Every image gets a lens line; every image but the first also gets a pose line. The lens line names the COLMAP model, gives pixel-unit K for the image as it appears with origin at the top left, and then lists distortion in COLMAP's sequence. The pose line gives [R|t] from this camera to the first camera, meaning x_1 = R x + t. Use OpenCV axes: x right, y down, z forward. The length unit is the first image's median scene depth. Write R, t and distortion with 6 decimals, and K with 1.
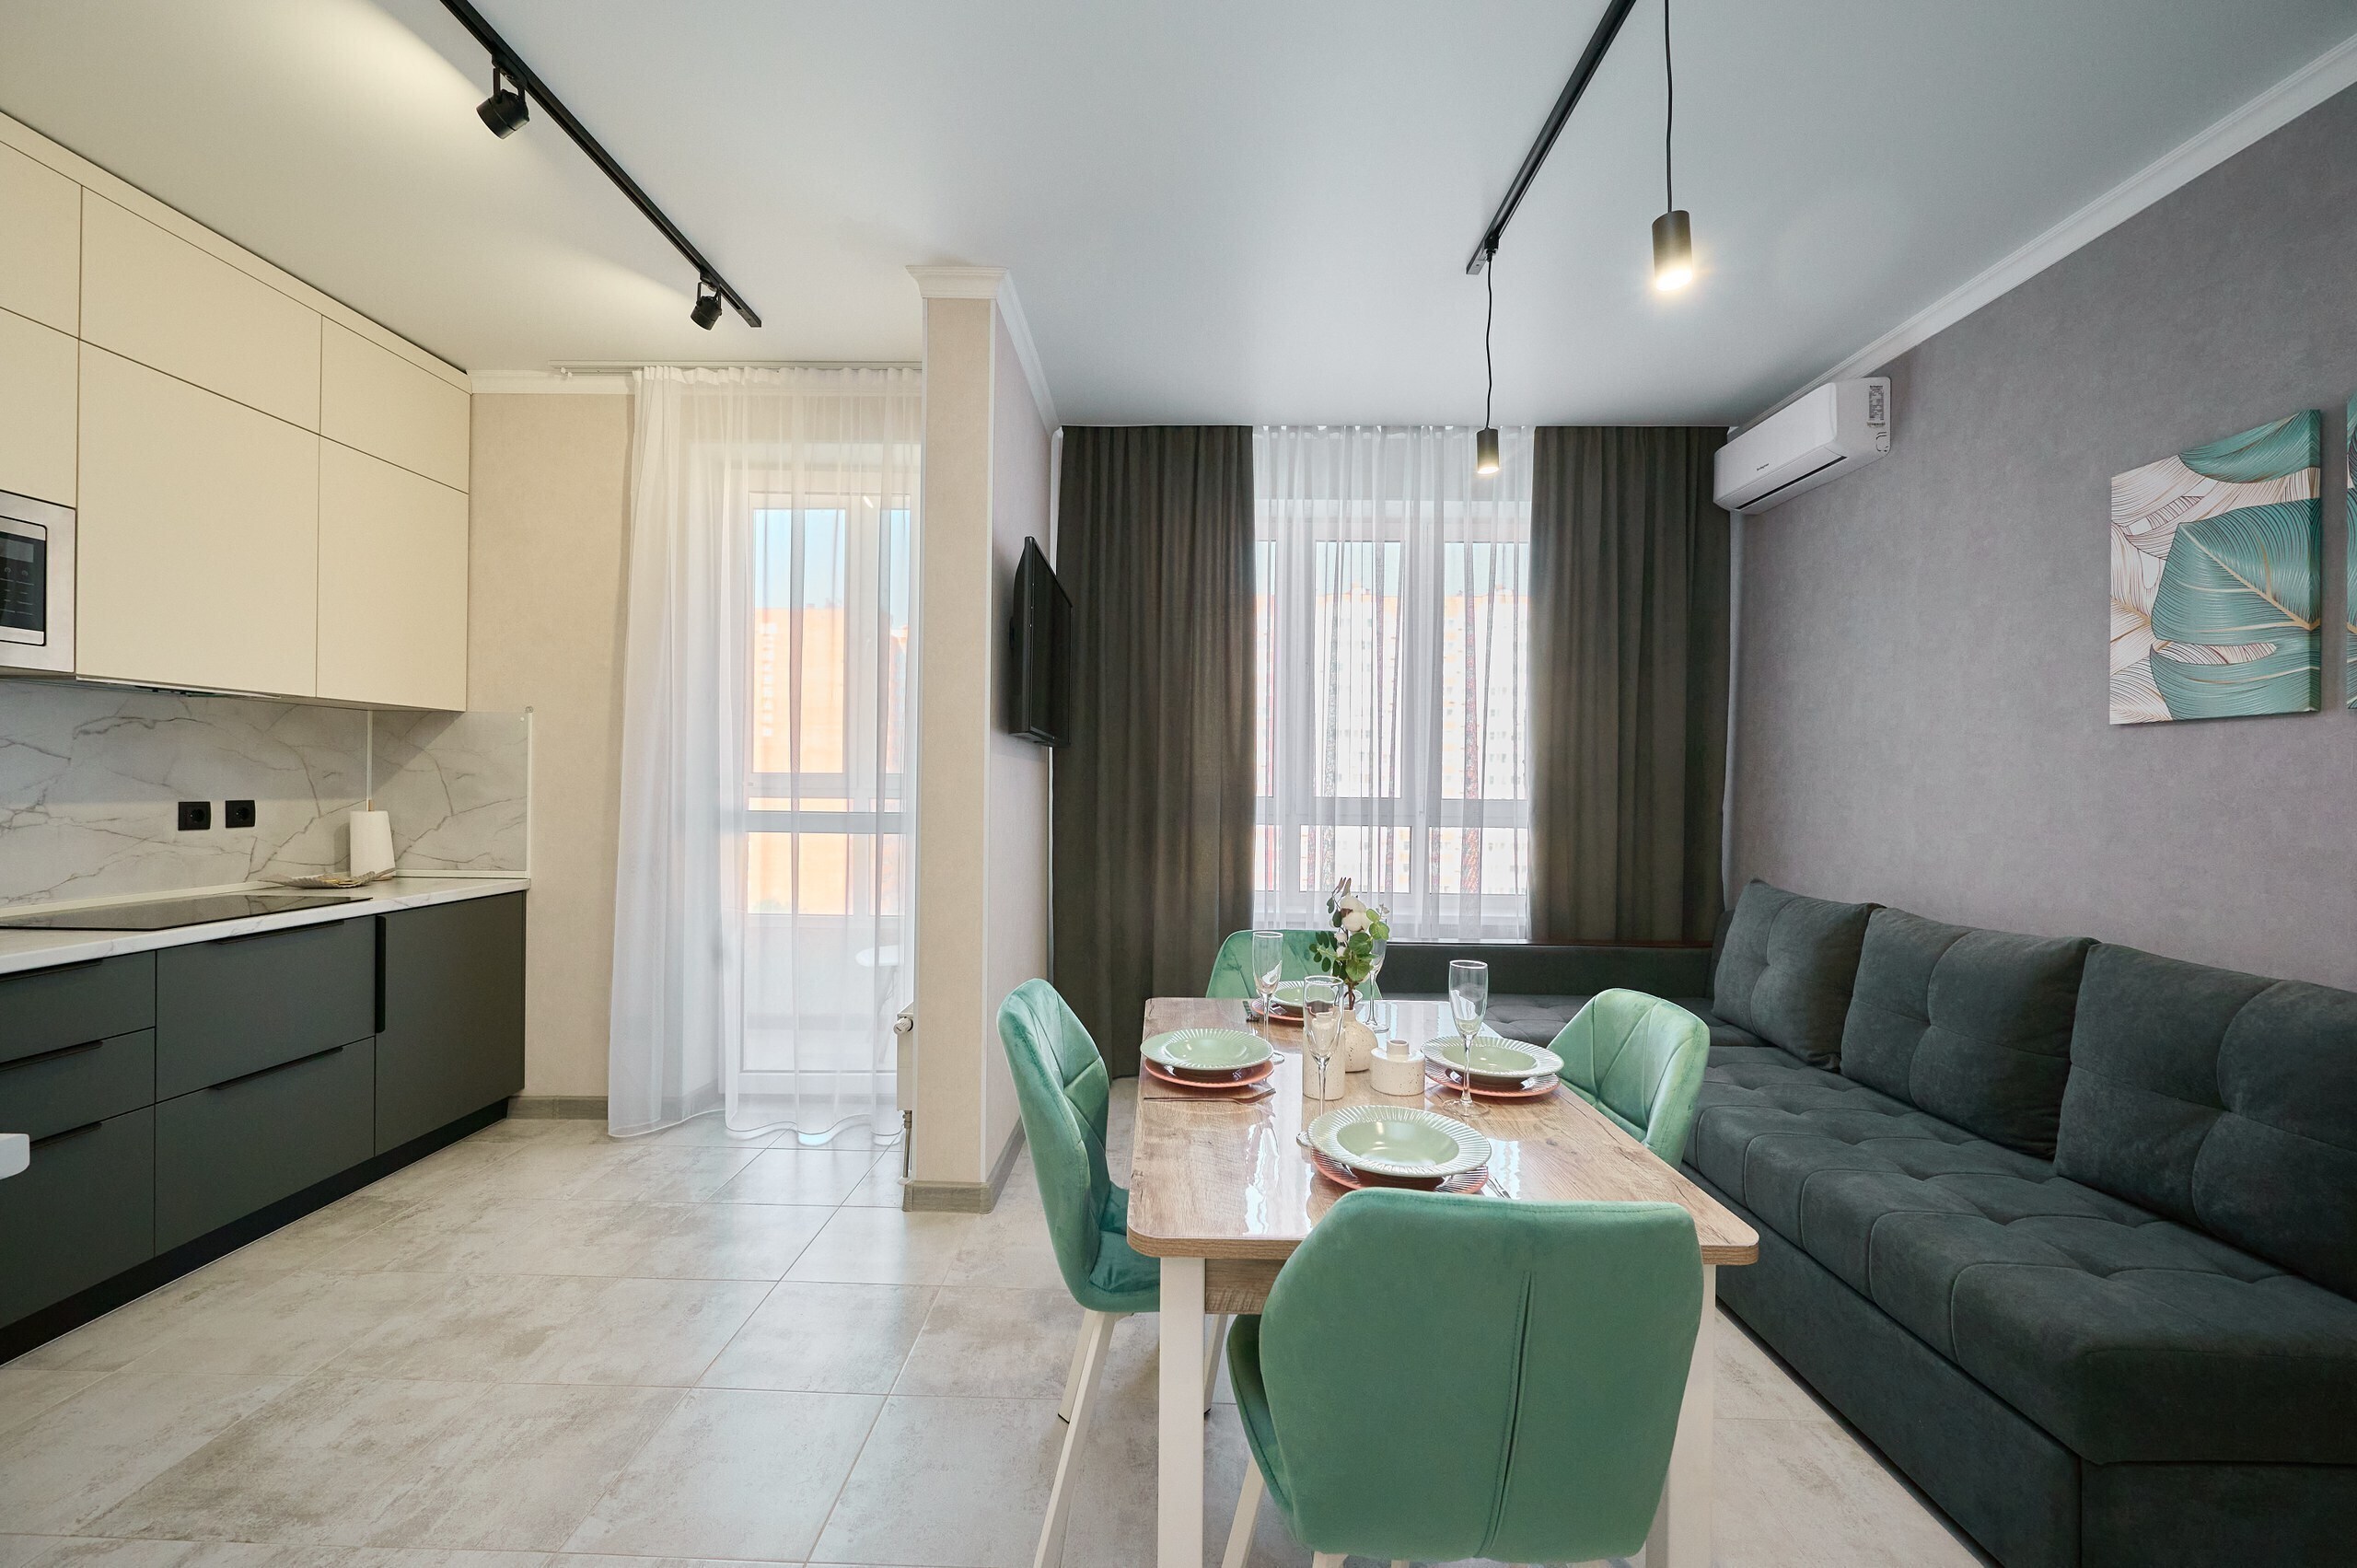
lens RADIAL K [[928.5, 0, 1160.5], [0, 928.5, 785.9], [0, 0, 1]] dist [0.000235, 0.000132]
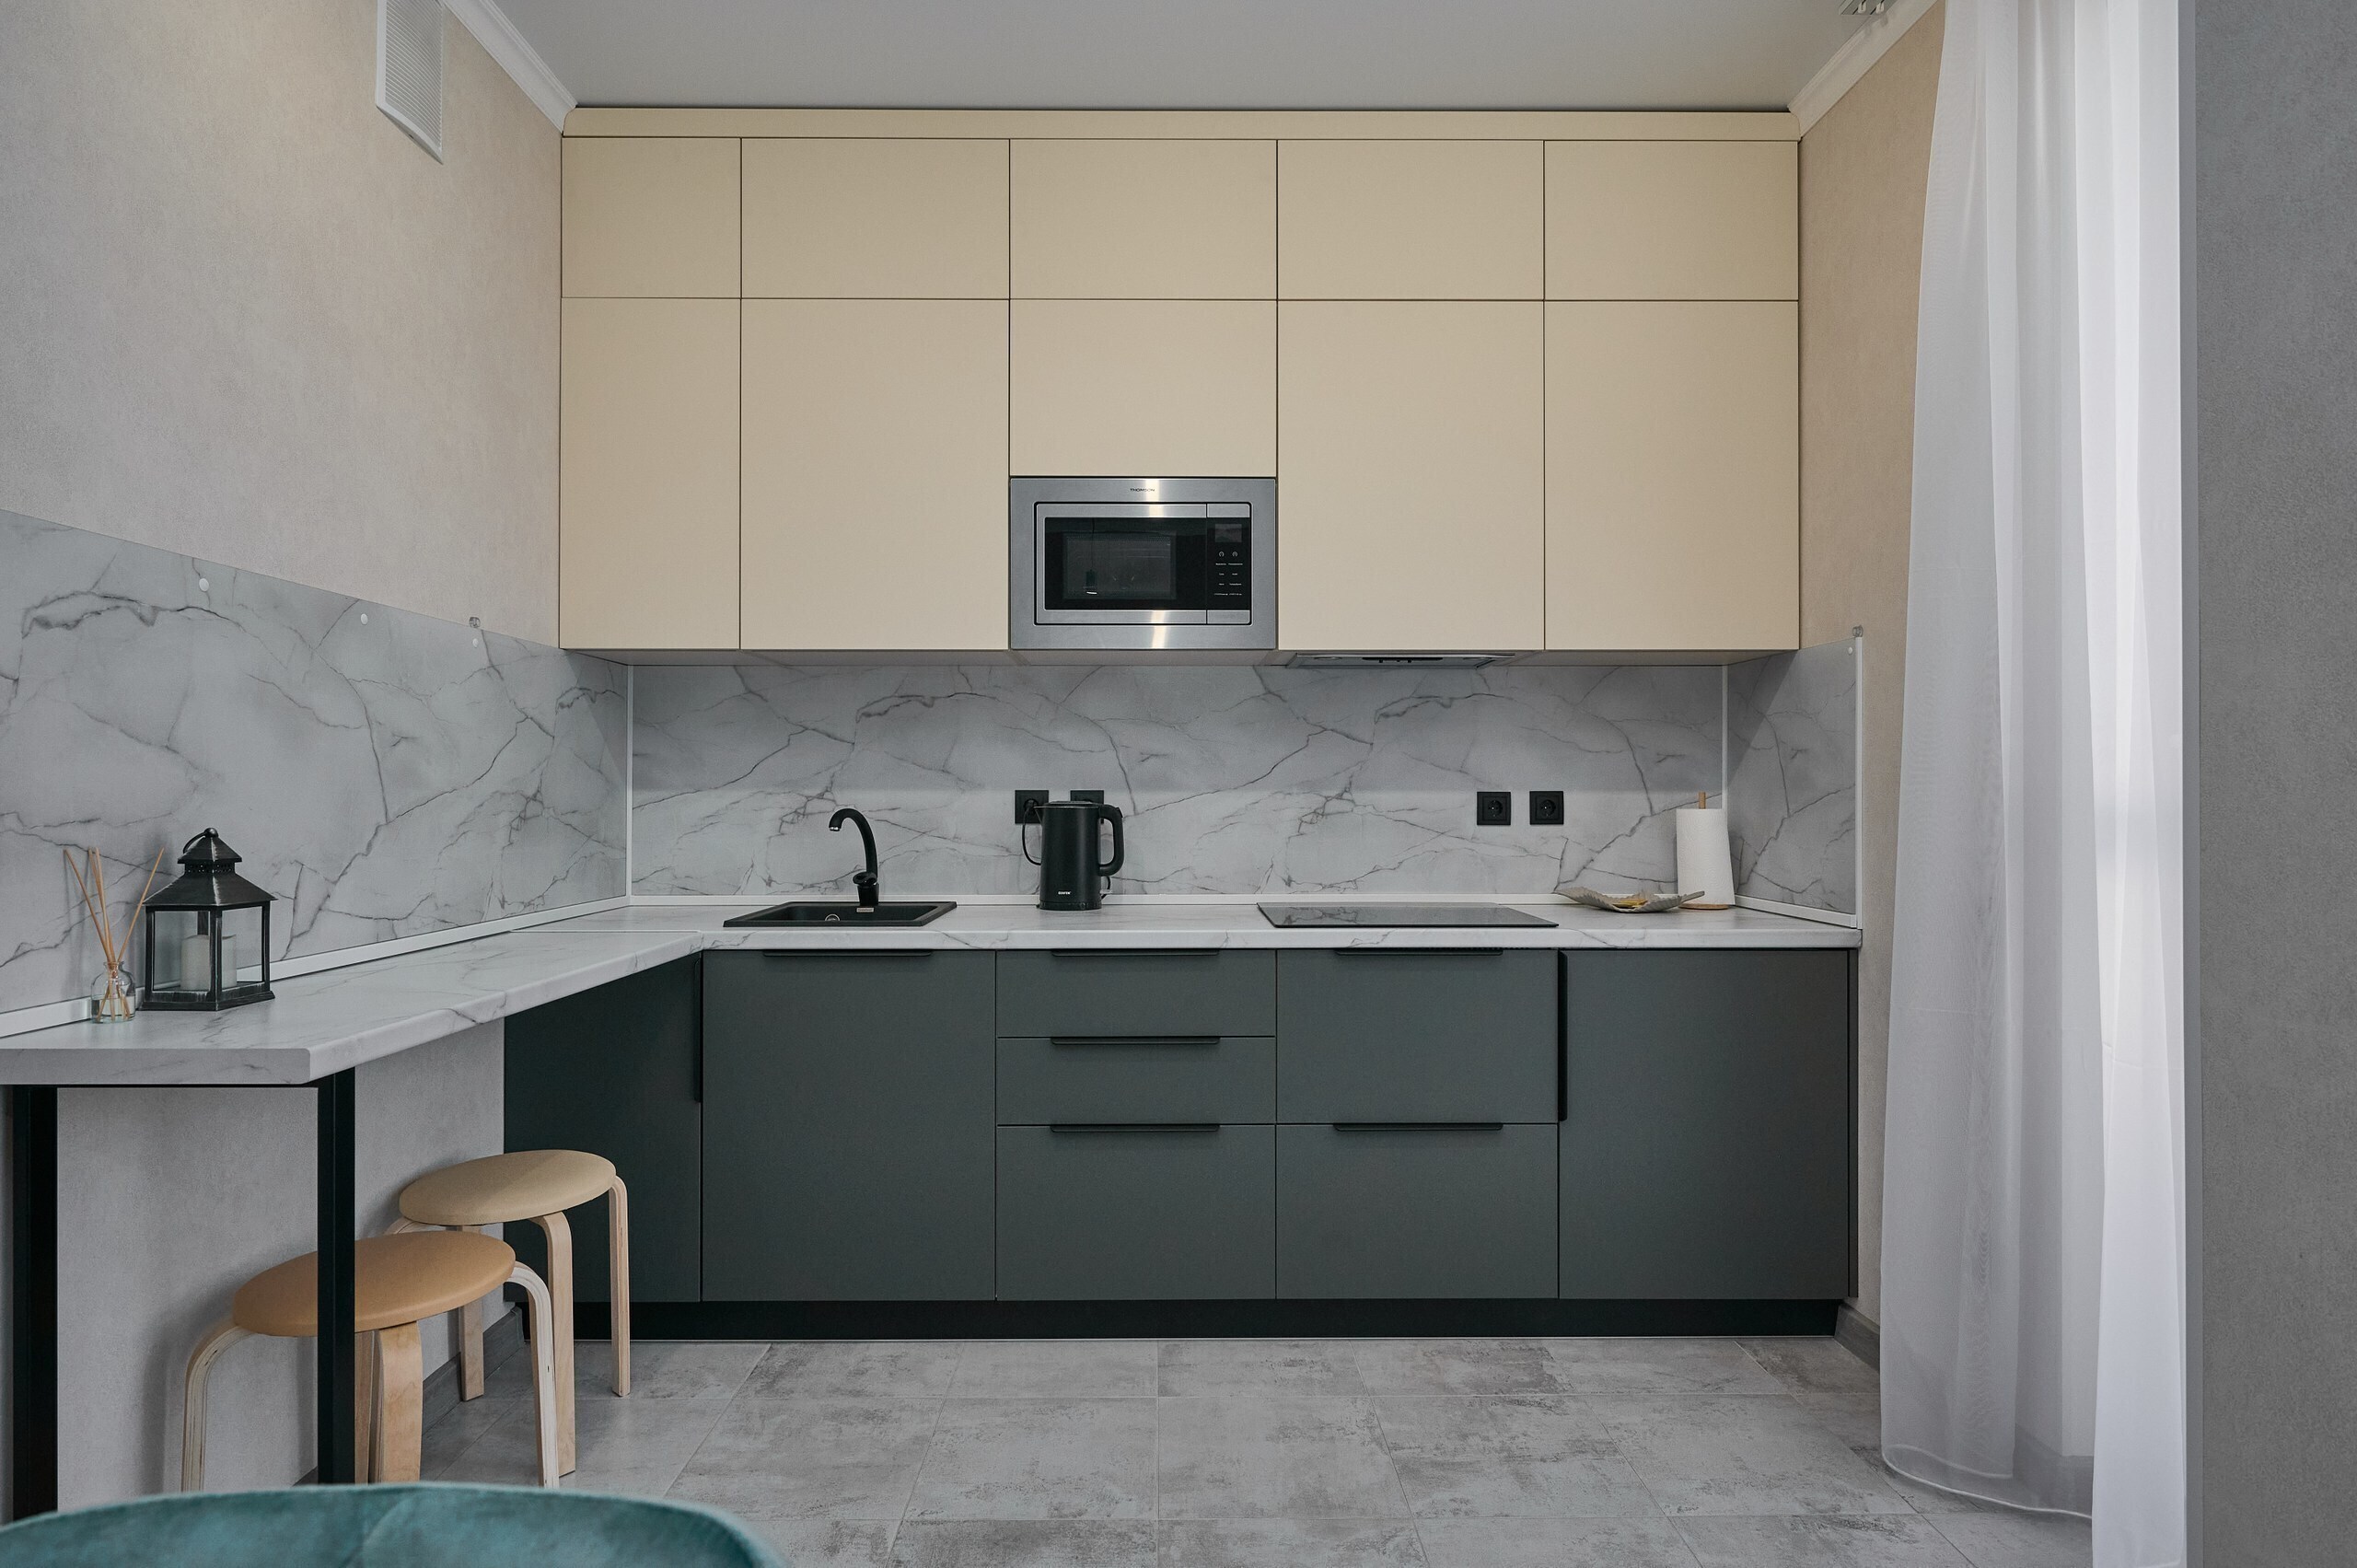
lens RADIAL K [[1253.7, 0, 1167.2], [0, 1253.7, 781.0], [0, 0, 1]] dist [-0.003275, 0.002241]
pose [[0.033141, -0.021987, -0.999209, 0.085265], [-0.002521, 0.999753, -0.022082, 0.032073], [0.999448, 0.003251, 0.033077, 0.642505]]
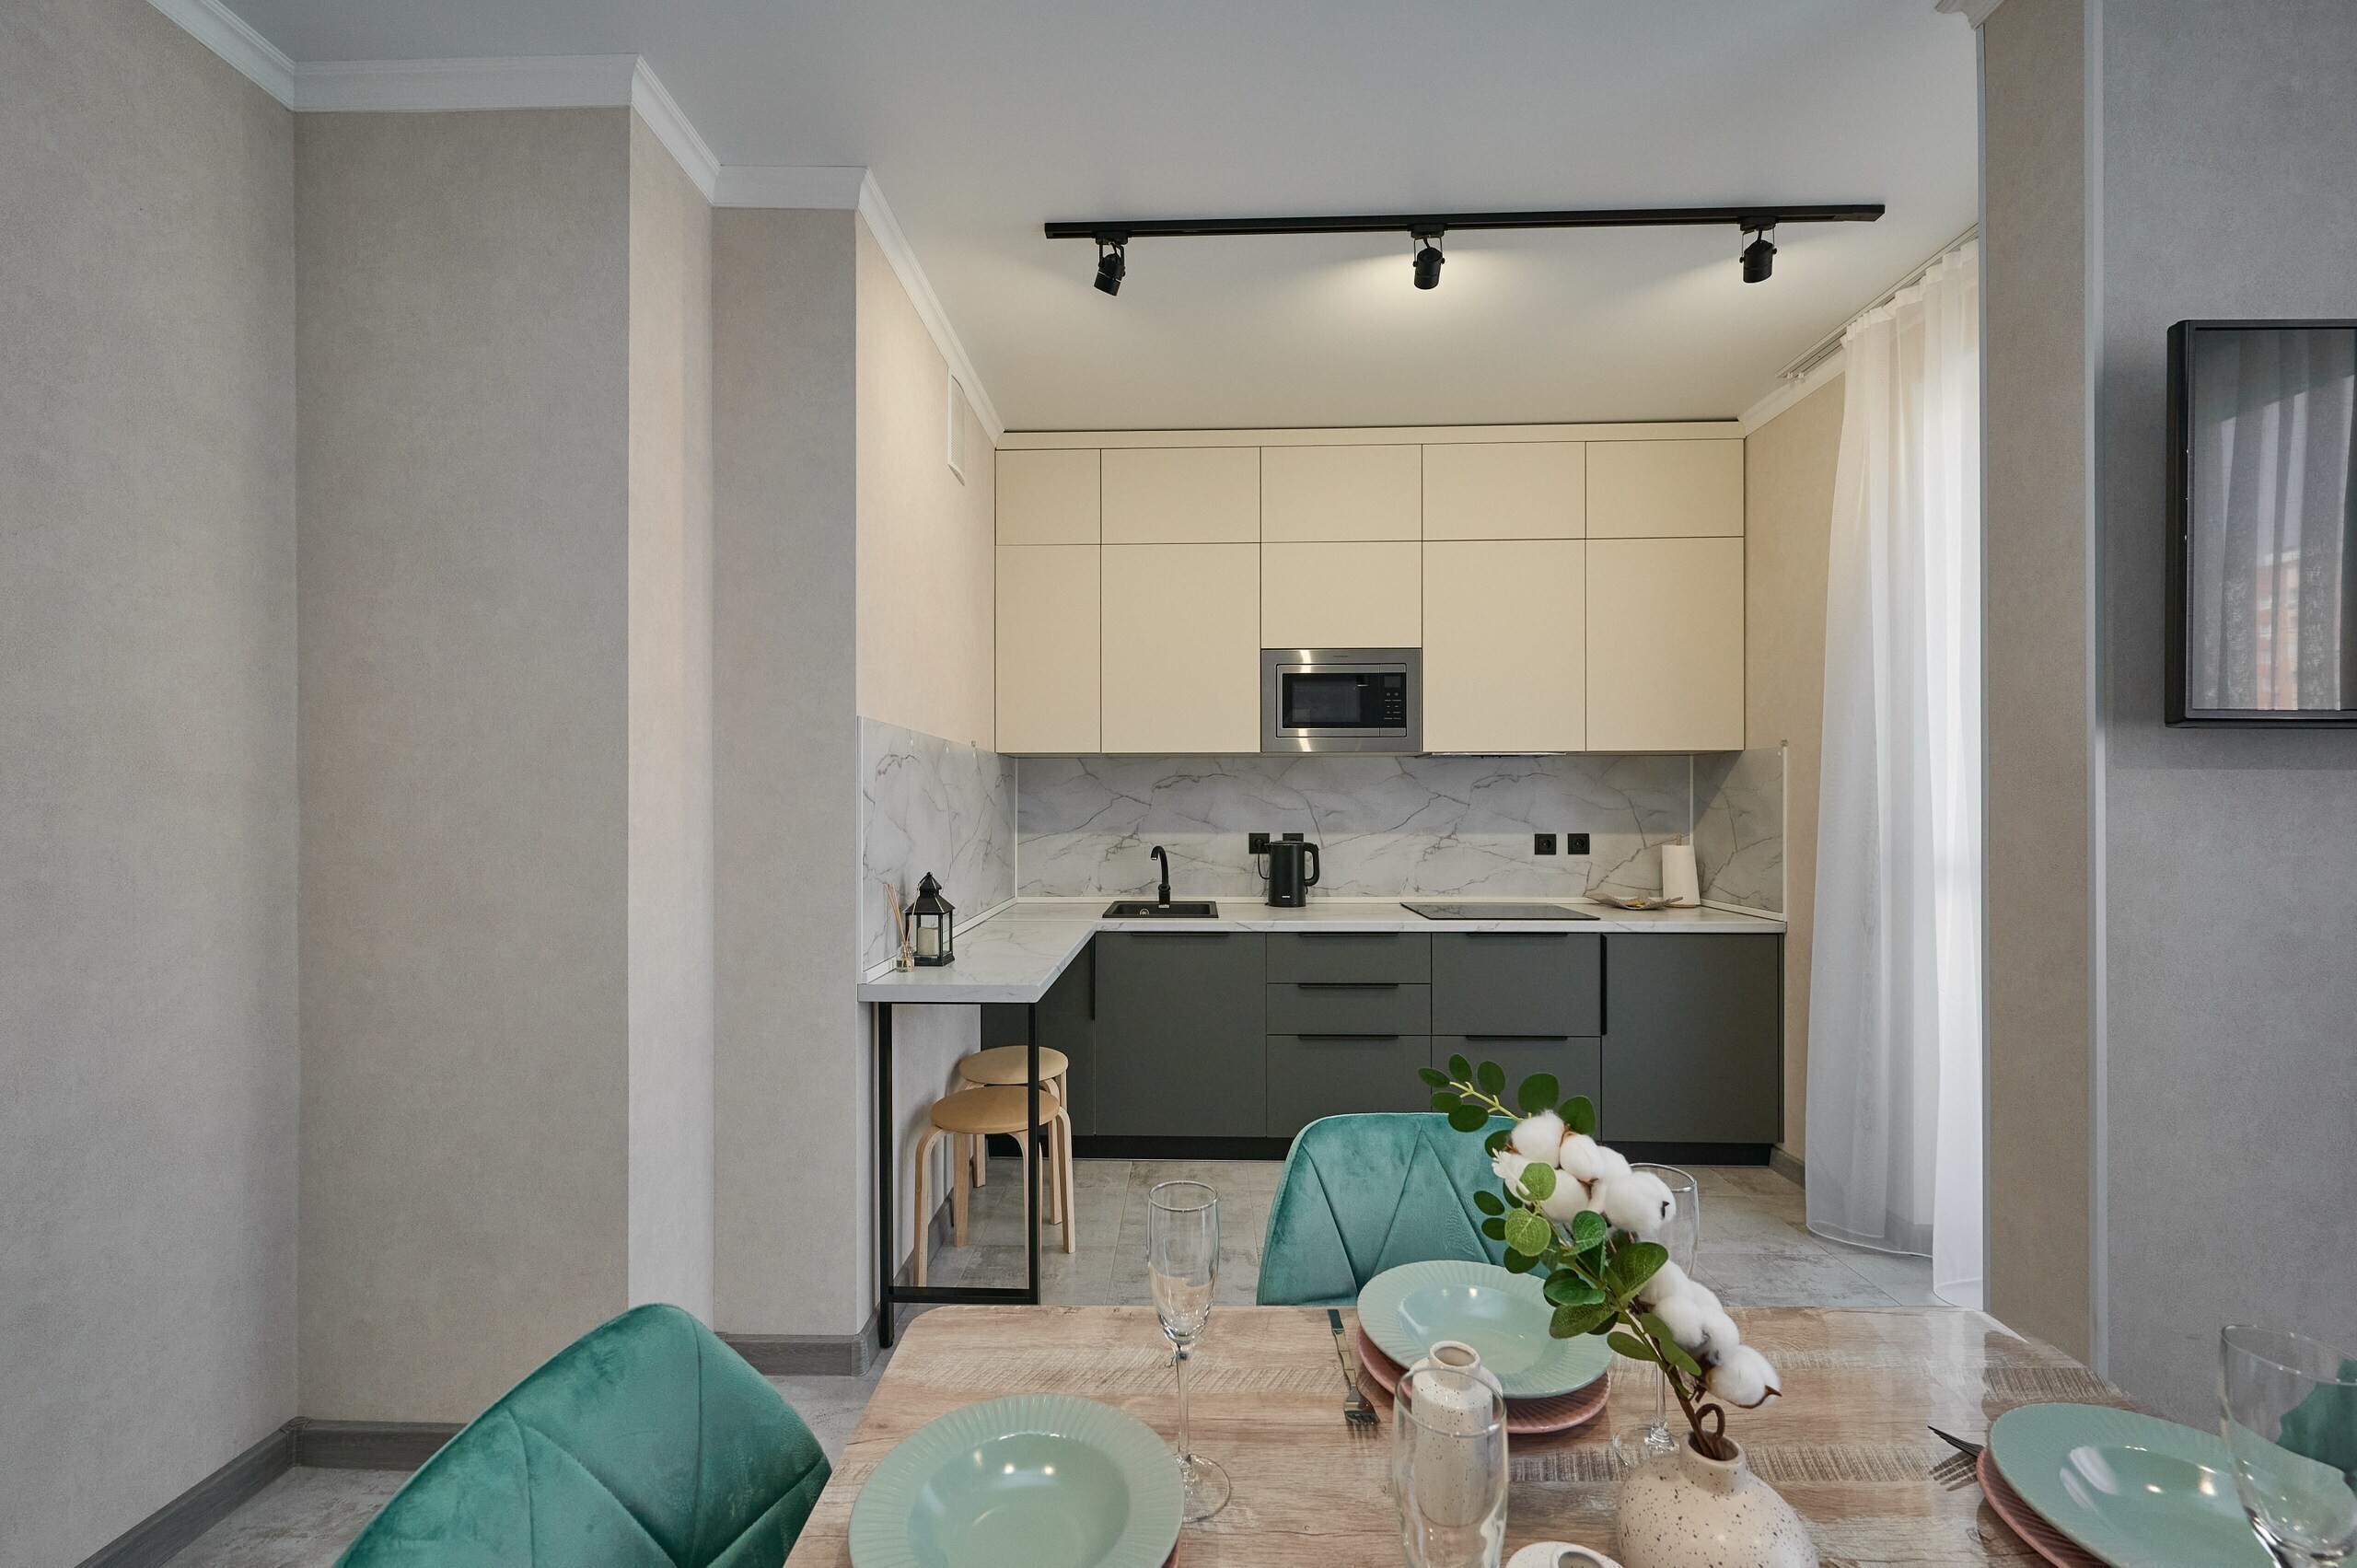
lens RADIAL K [[928.5, 0, 1167.7], [0, 928.5, 801.1], [0, 0, 1]] dist [0.000235, 0.000132]
pose [[-0.008844, -0.017710, -0.999804, 0.321397], [-0.001317, 0.999842, -0.017699, -0.006388], [0.999960, 0.001161, -0.008866, 0.440063]]
